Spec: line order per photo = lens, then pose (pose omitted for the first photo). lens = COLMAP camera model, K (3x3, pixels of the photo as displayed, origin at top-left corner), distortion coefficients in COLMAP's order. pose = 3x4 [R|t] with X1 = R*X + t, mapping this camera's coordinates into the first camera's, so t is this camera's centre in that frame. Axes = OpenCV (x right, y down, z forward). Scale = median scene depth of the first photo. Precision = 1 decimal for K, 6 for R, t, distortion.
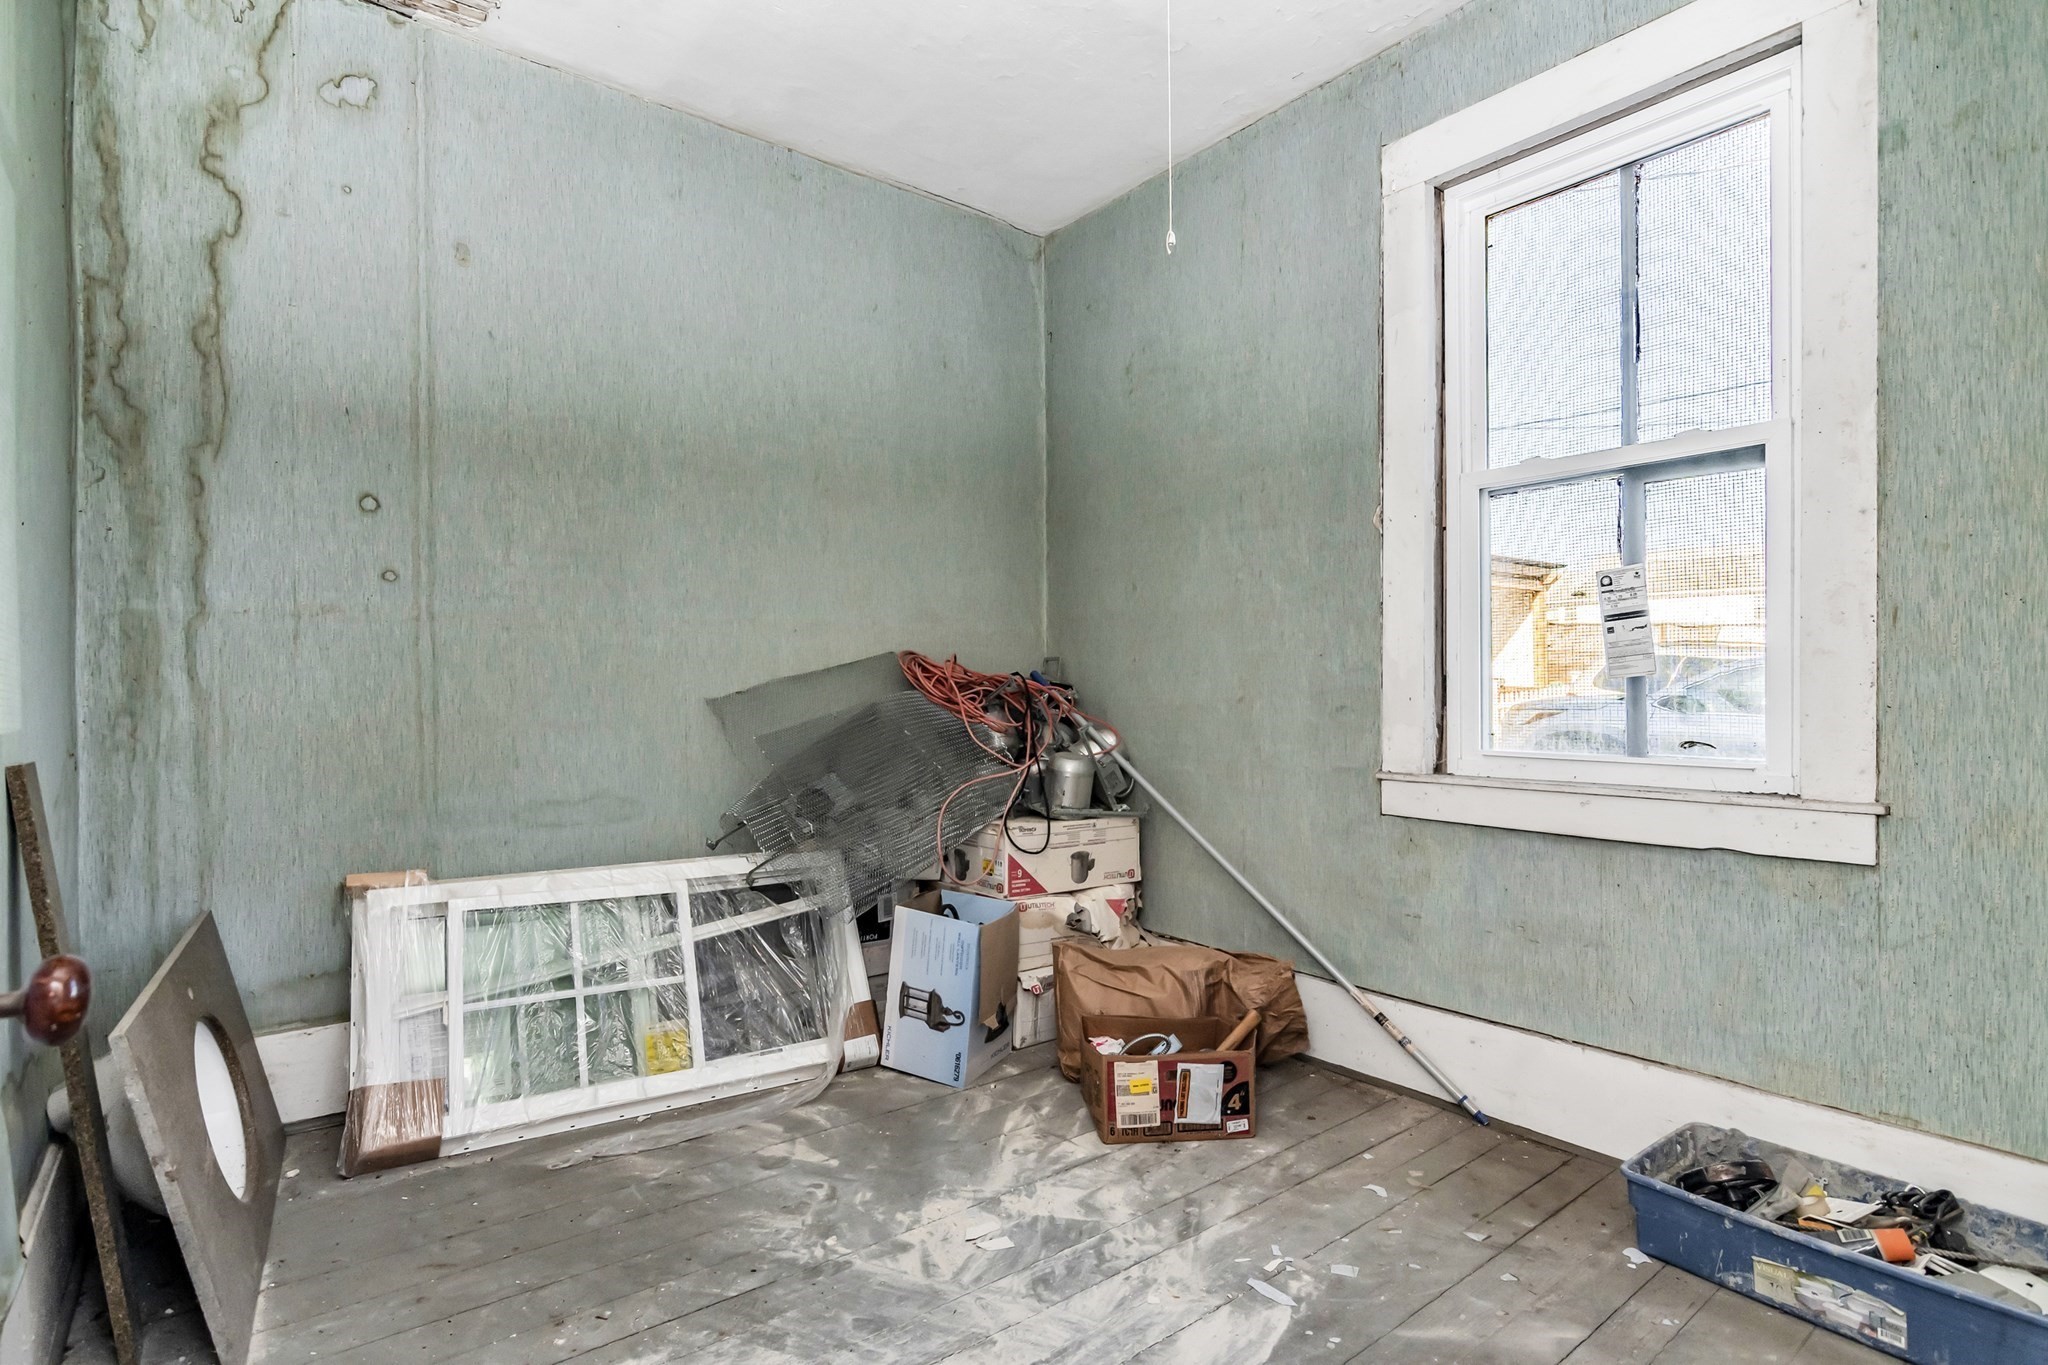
lens RADIAL K [[1006.0, 0, 1010.9], [0, 1006.0, 694.5], [0, 0, 1]] dist [-0.002118, 0.001864]
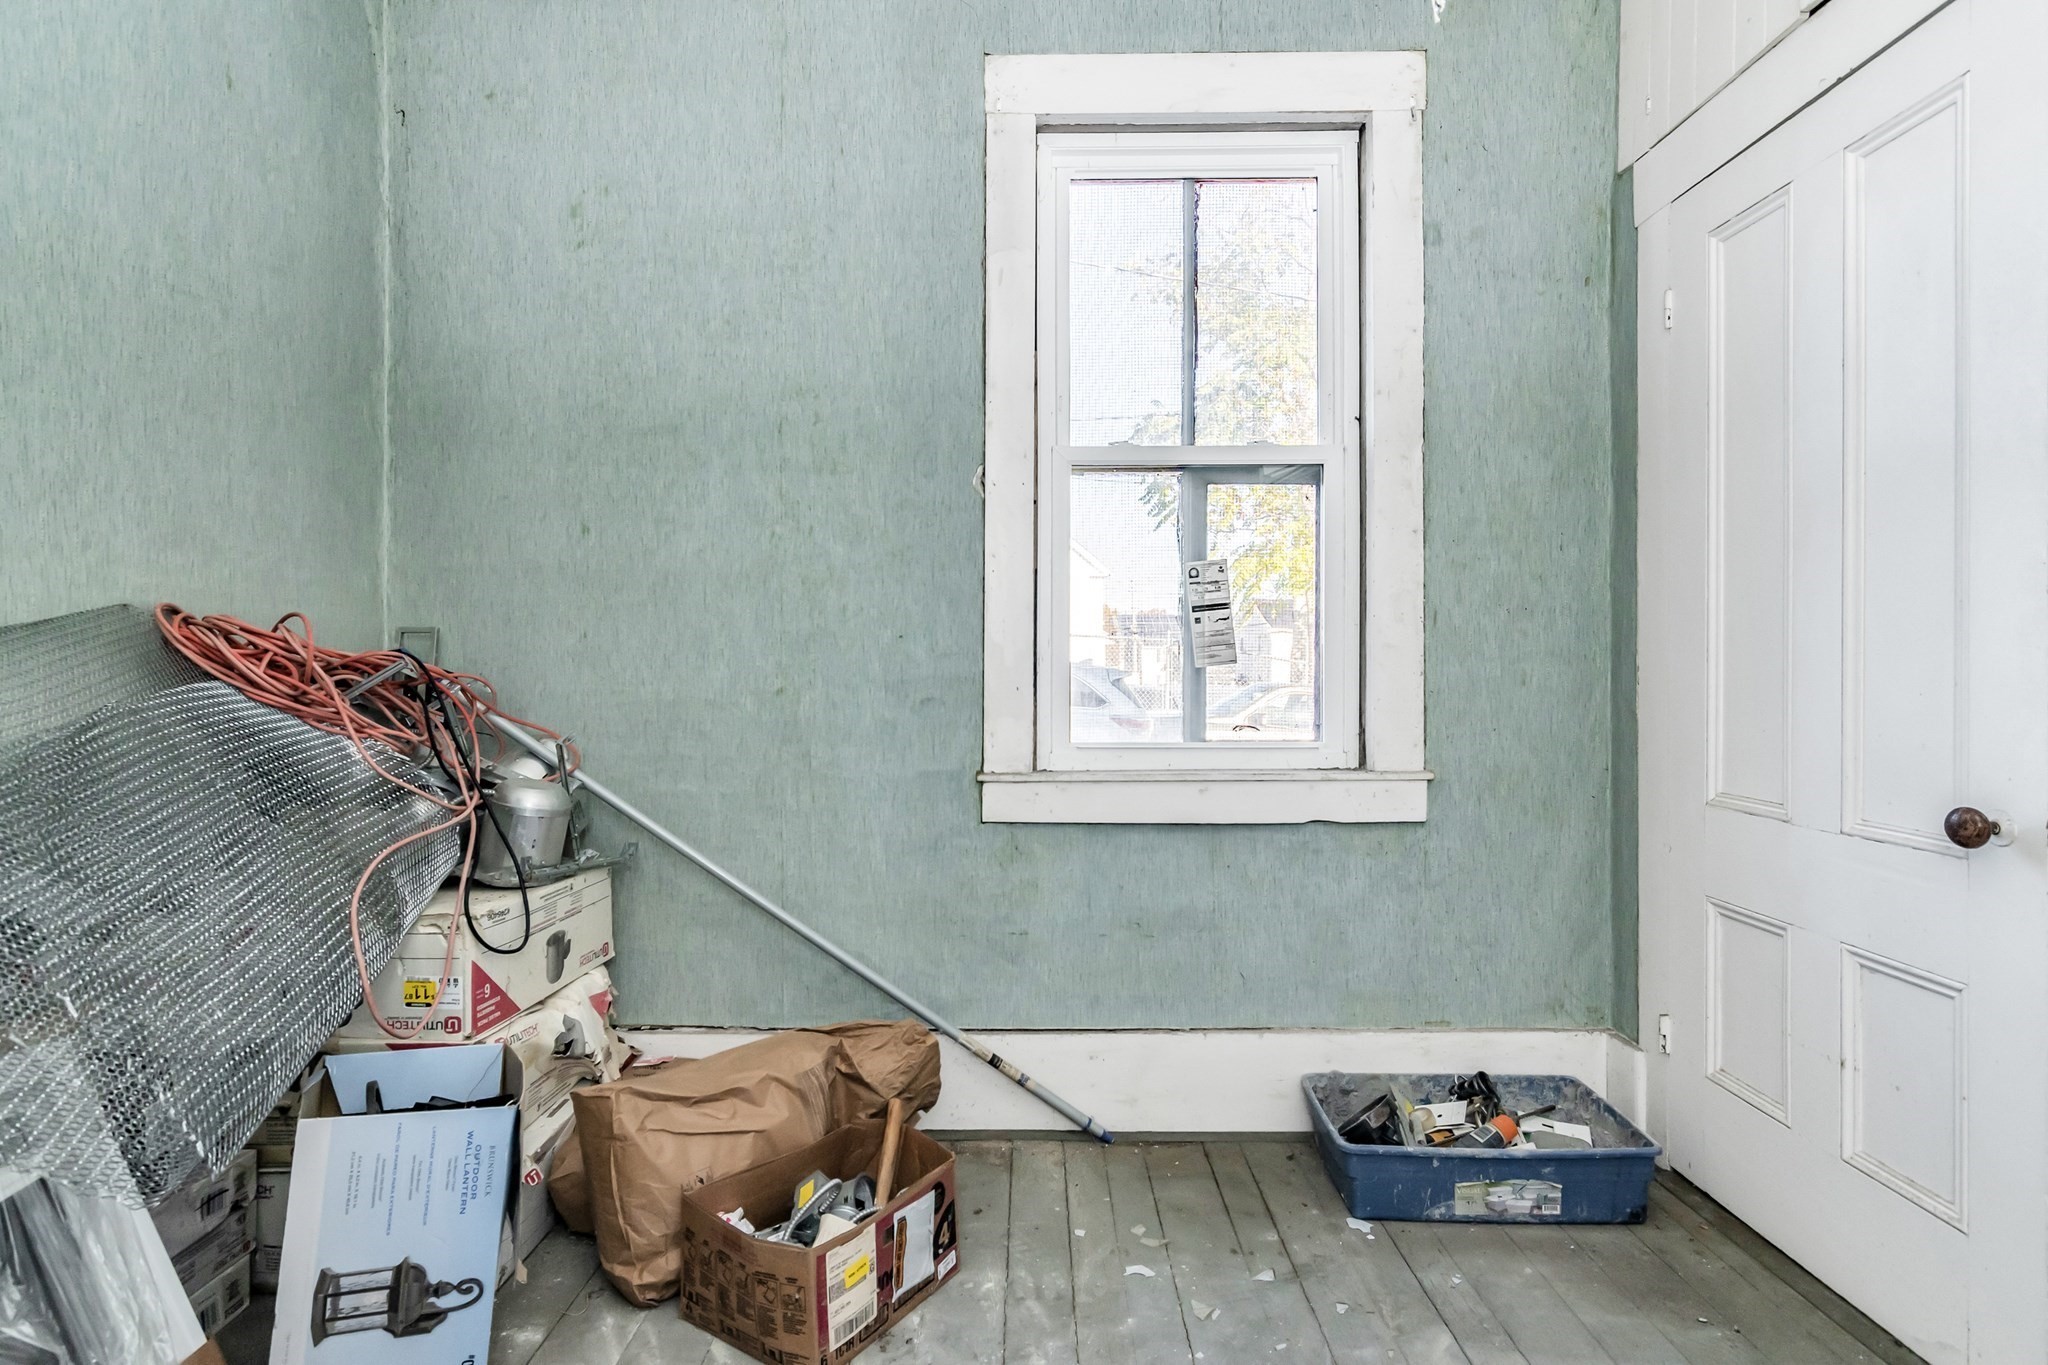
lens RADIAL K [[1006.0, 0, 1027.5], [0, 1006.0, 672.0], [0, 0, 1]] dist [-0.002118, 0.001864]
pose [[0.630433, 0.003965, 0.776233, -0.295912], [0.005236, 0.999942, -0.009360, -0.002054], [-0.776226, 0.009965, 0.630376, 0.450315]]
